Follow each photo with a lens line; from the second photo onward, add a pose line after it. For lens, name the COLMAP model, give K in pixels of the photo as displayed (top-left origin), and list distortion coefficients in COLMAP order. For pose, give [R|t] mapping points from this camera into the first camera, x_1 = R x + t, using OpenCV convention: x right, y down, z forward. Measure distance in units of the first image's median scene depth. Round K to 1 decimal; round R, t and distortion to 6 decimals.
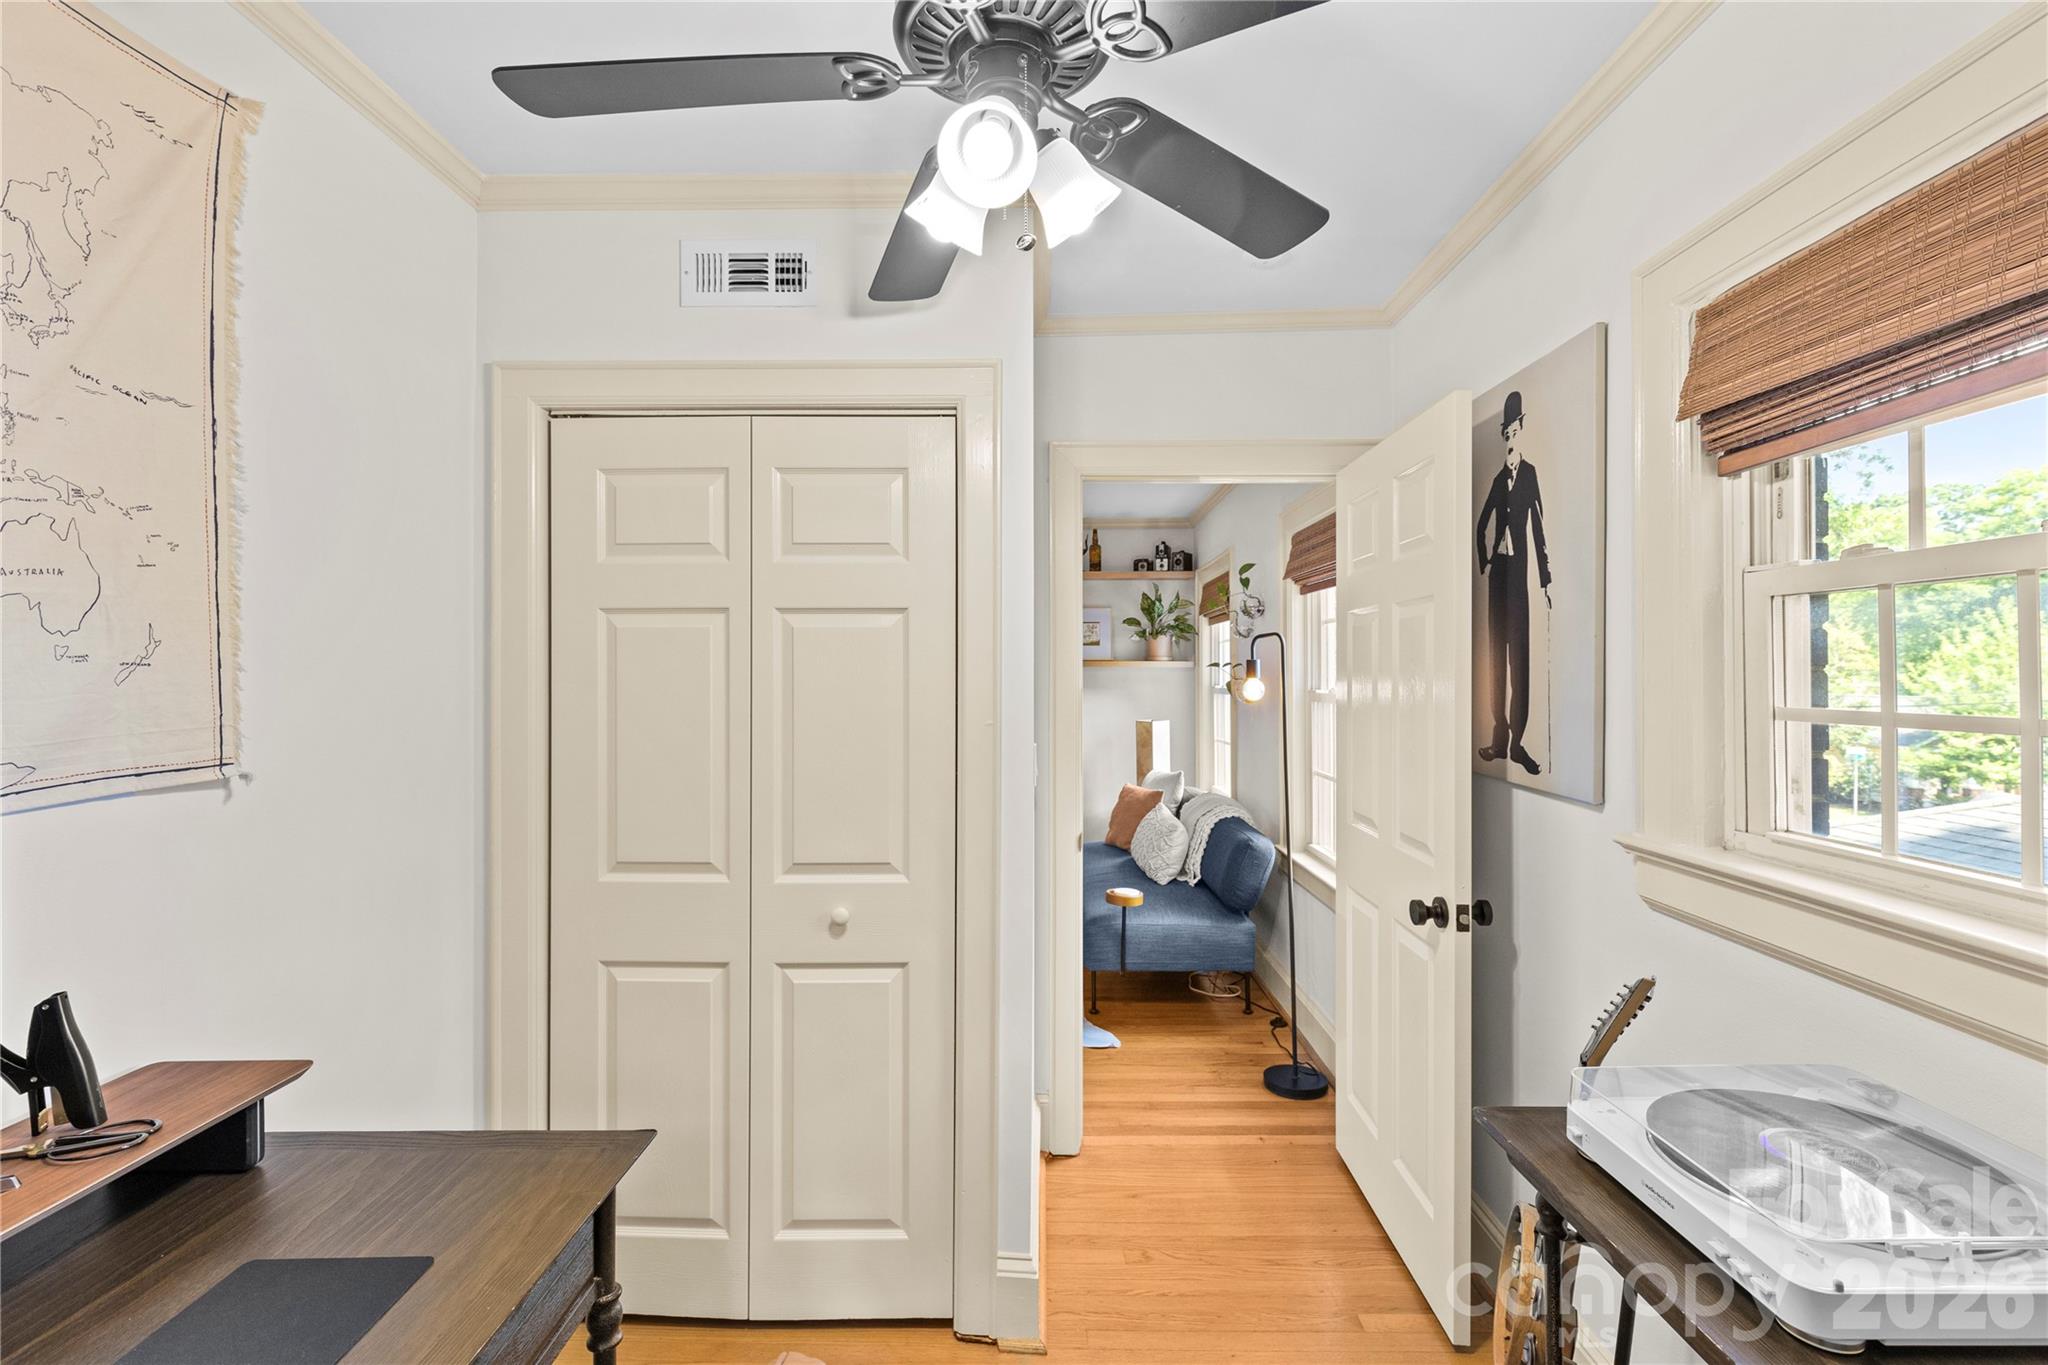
lens RADIAL K [[912.4, 0, 1022.4], [0, 912.4, 684.8], [0, 0, 1]] dist [0.001411, -0.000298]
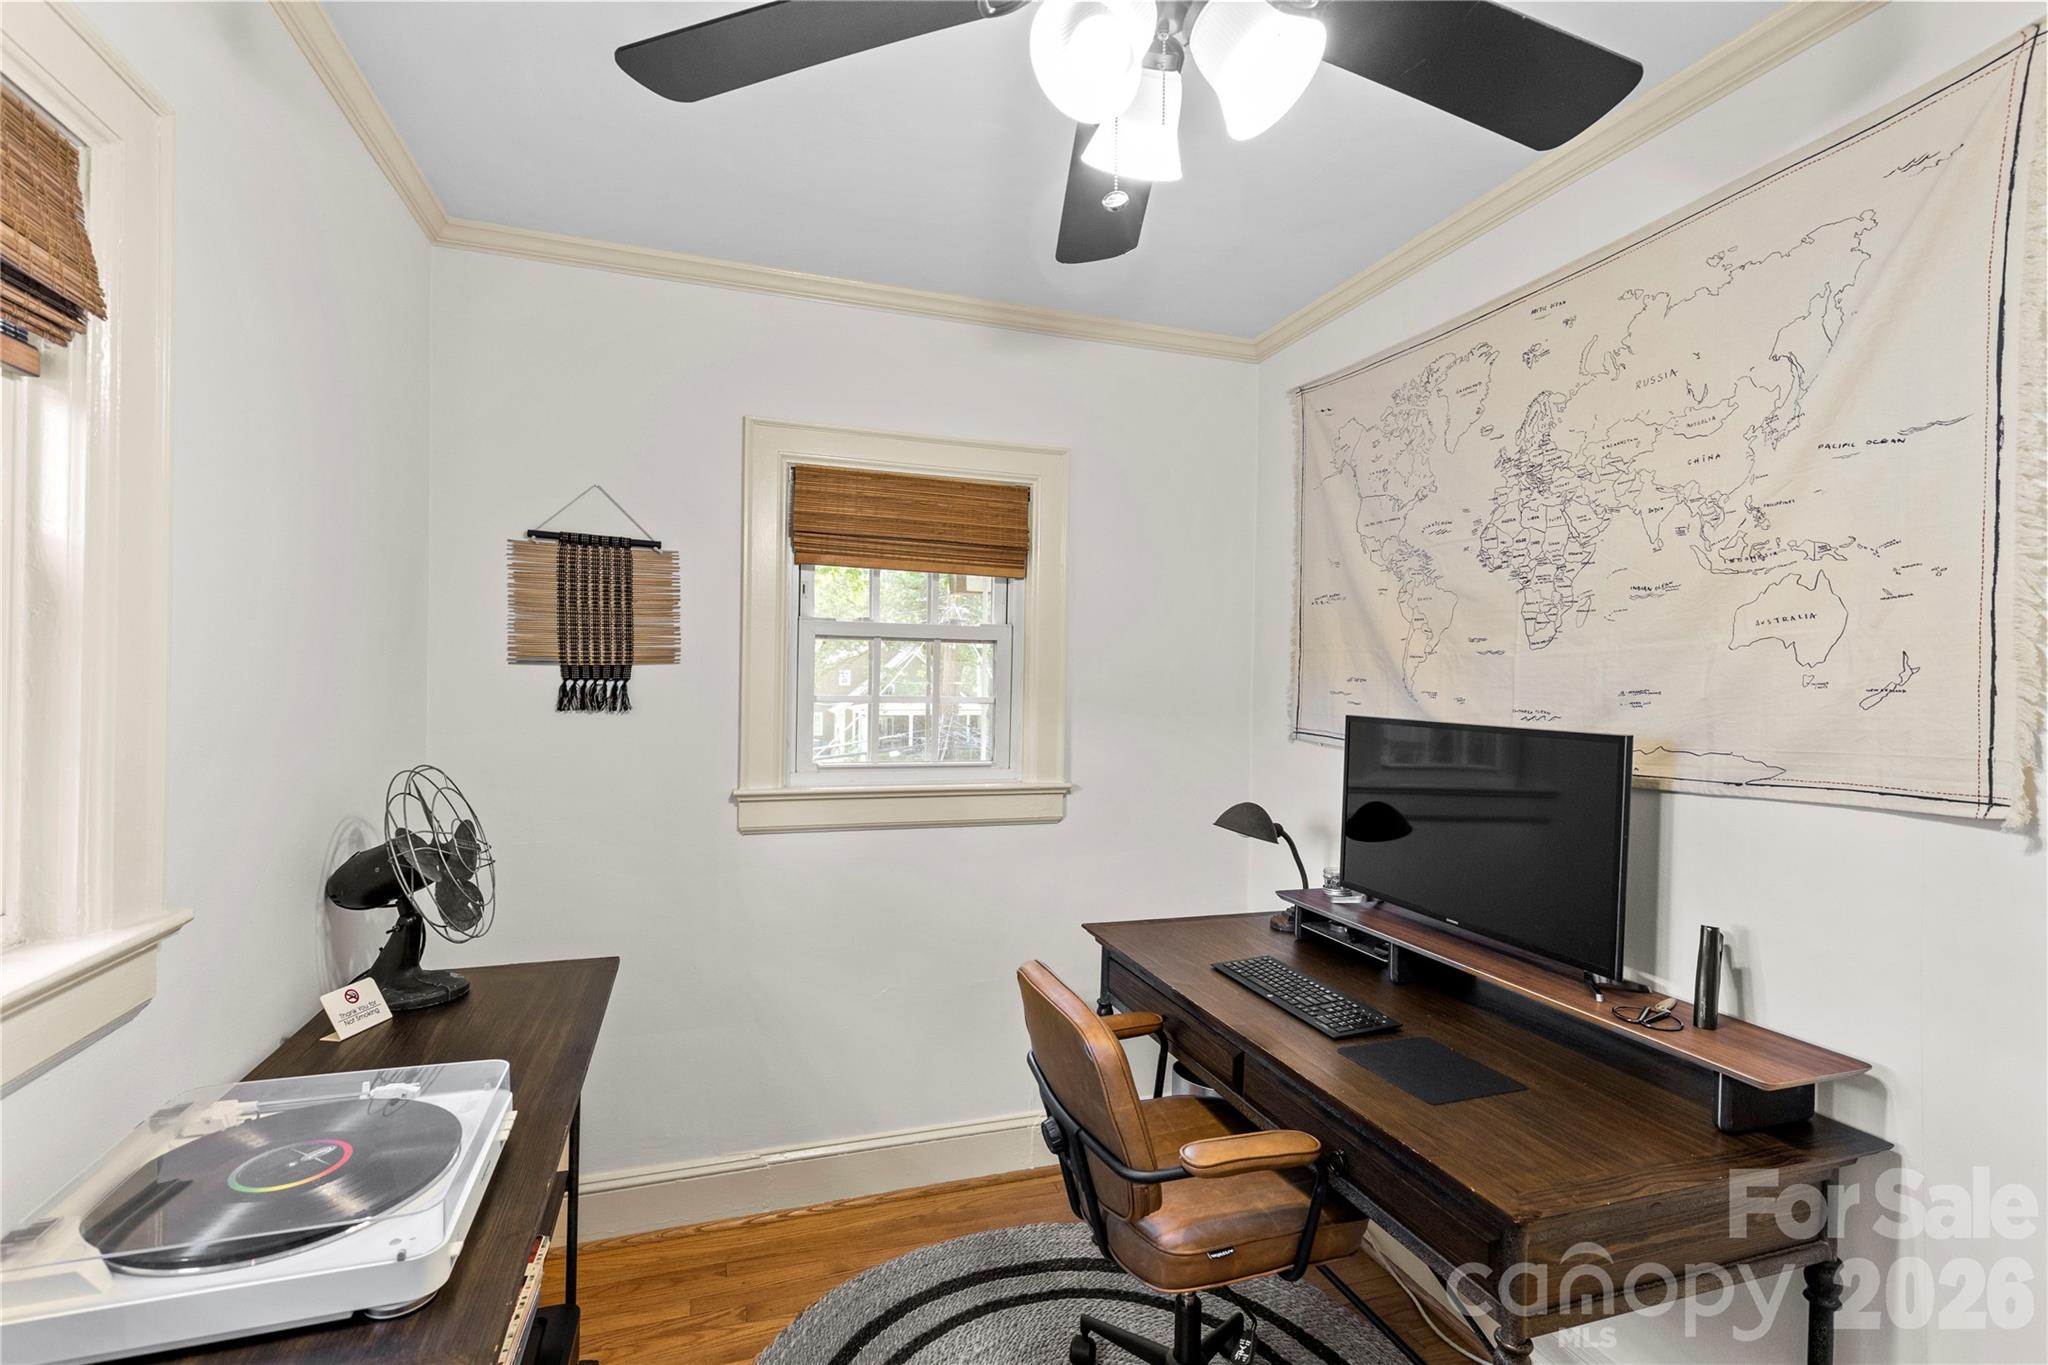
lens RADIAL K [[919.5, 0, 1016.8], [0, 919.5, 671.0], [0, 0, 1]] dist [0.001485, 0.000469]
pose [[-0.942452, -0.006691, -0.334274, 0.356530], [-0.009037, 0.999944, 0.005464, -0.042622], [0.334219, 0.008170, -0.942460, 1.695579]]
